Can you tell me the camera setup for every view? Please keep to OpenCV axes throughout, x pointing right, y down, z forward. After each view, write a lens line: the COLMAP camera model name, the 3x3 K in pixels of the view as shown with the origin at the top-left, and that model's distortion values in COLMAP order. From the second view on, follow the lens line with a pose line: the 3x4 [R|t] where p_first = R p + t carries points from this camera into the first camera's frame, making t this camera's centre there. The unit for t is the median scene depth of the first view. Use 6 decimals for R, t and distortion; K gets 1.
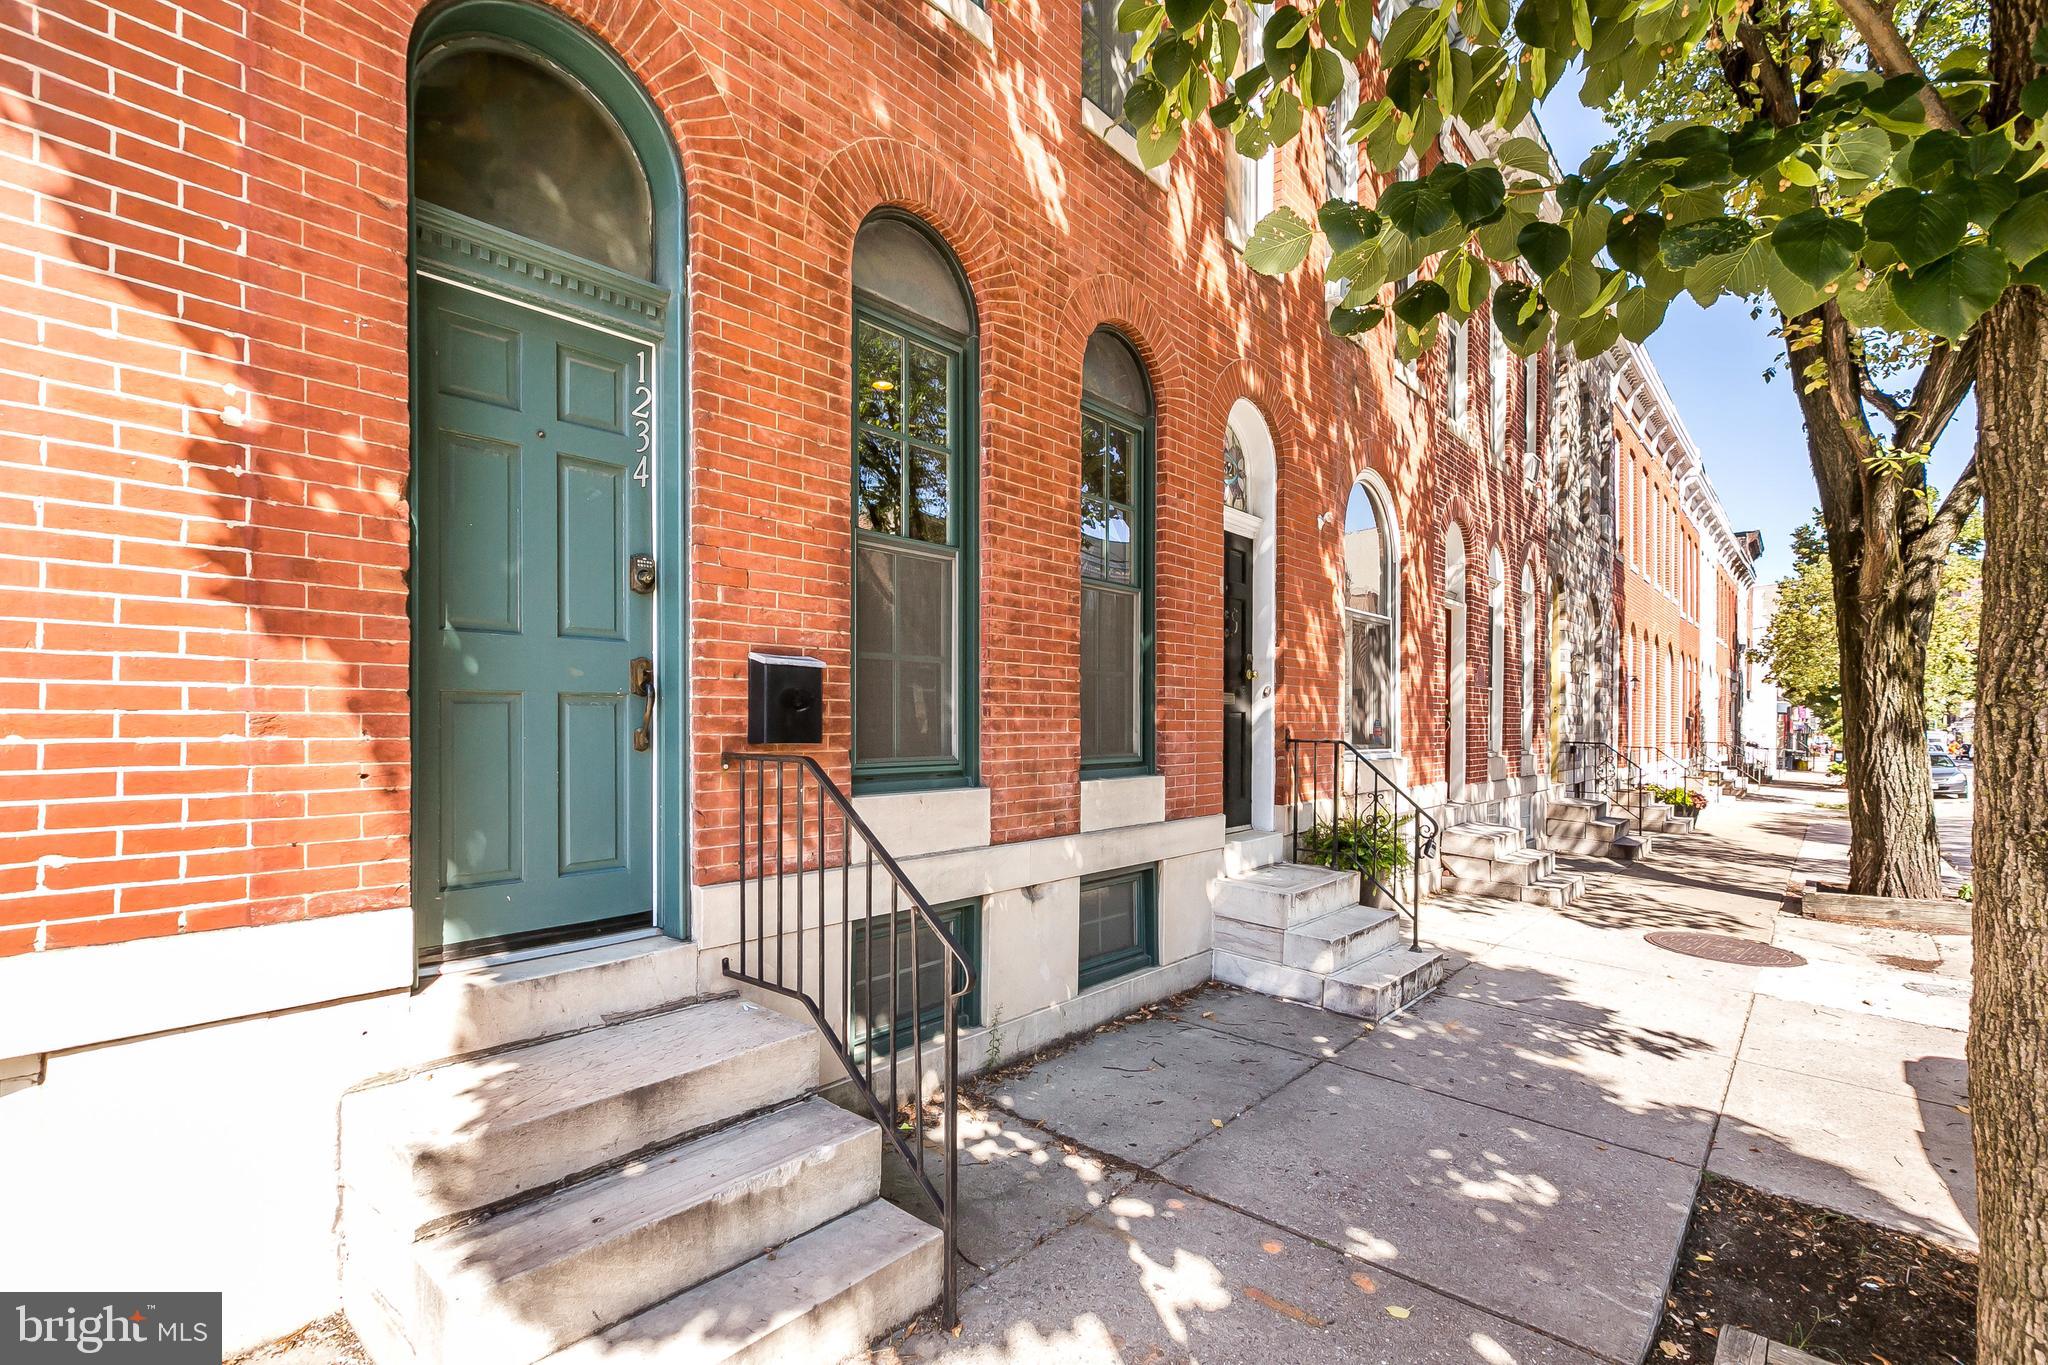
lens RADIAL K [[886.0, 0, 1055.5], [0, 886.0, 686.0], [0, 0, 1]] dist [0.004929, 0.000299]
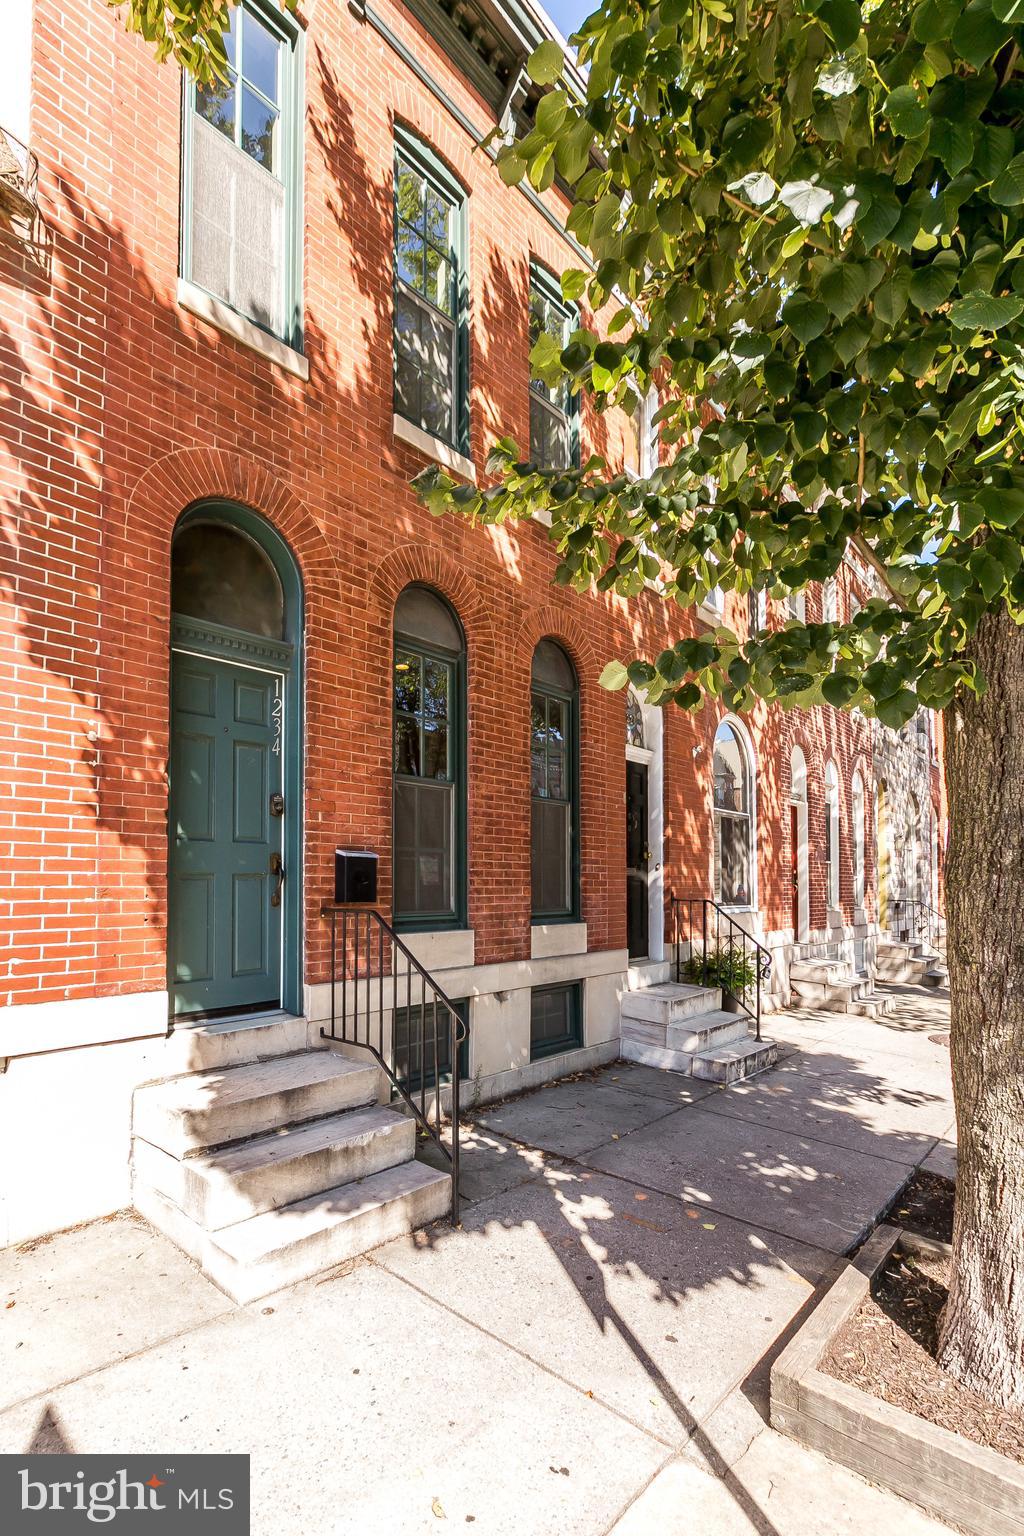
lens RADIAL K [[670.9, 0, 492.6], [0, 670.9, 831.5], [0, 0, 1]] dist [-0.000870, 0.000300]
pose [[0.999200, -0.004555, -0.039738, 0.009997], [0.003023, 0.999253, -0.038533, -0.018315], [0.039884, 0.038382, 0.998467, -0.248724]]
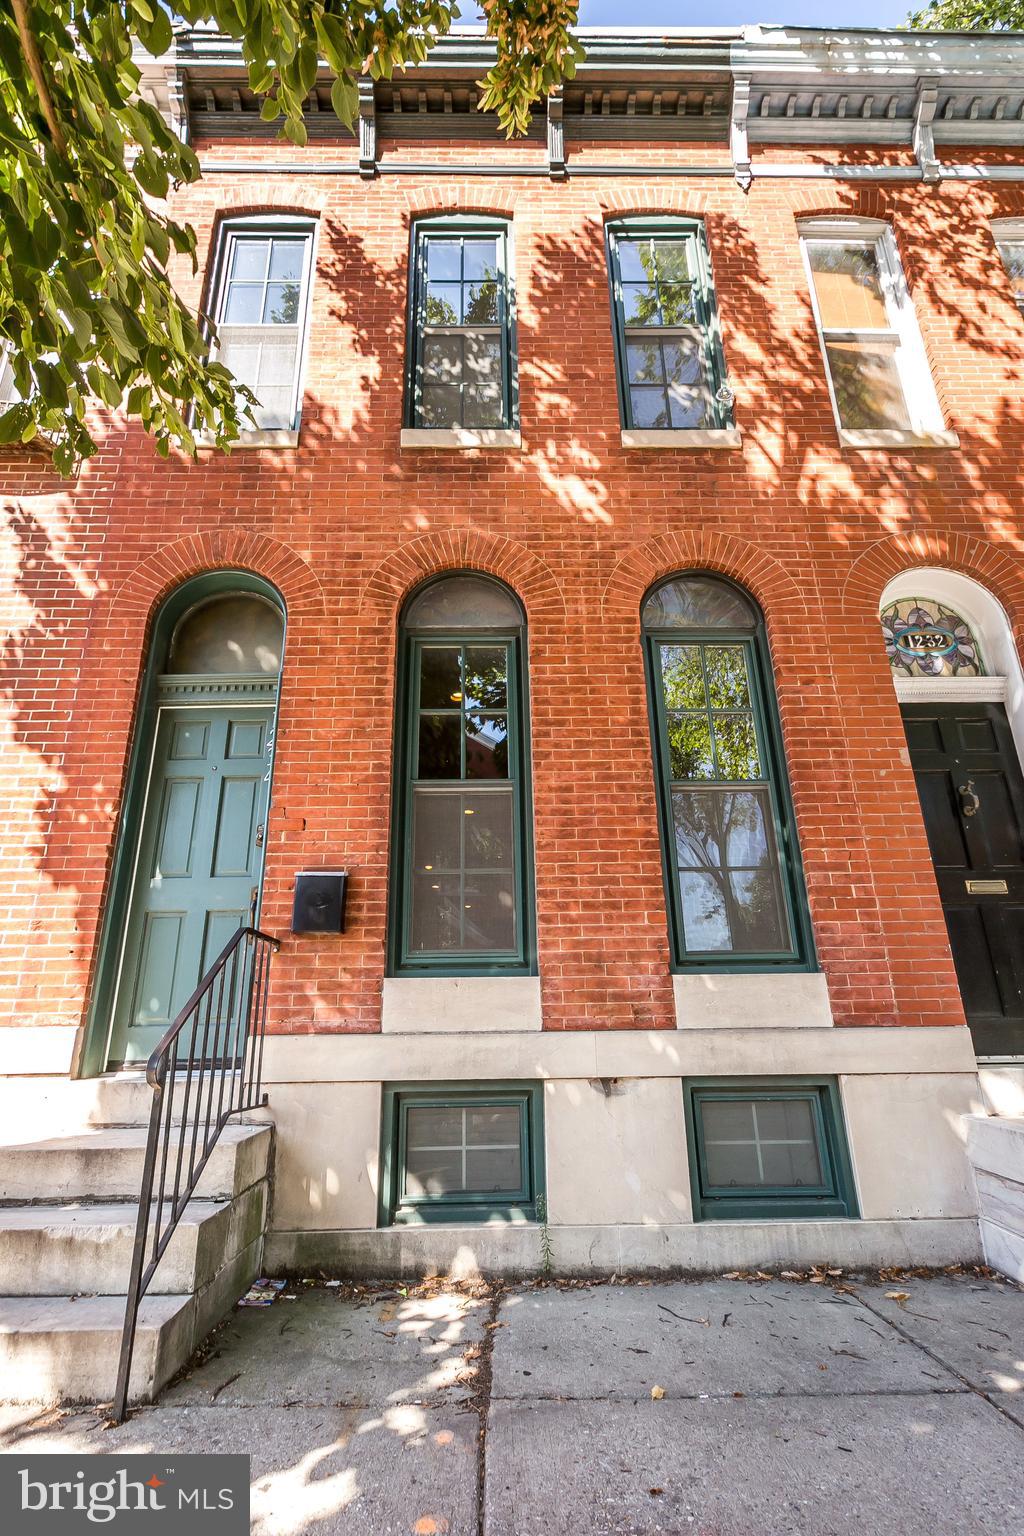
lens RADIAL K [[691.4, 0, 536.1], [0, 691.4, 775.8], [0, 0, 1]] dist [0.000396, 0.000501]
pose [[0.677971, -0.271871, -0.682965, 0.635908], [0.054420, 0.945106, -0.322201, 0.171828], [0.733071, 0.181277, 0.655549, 0.423065]]
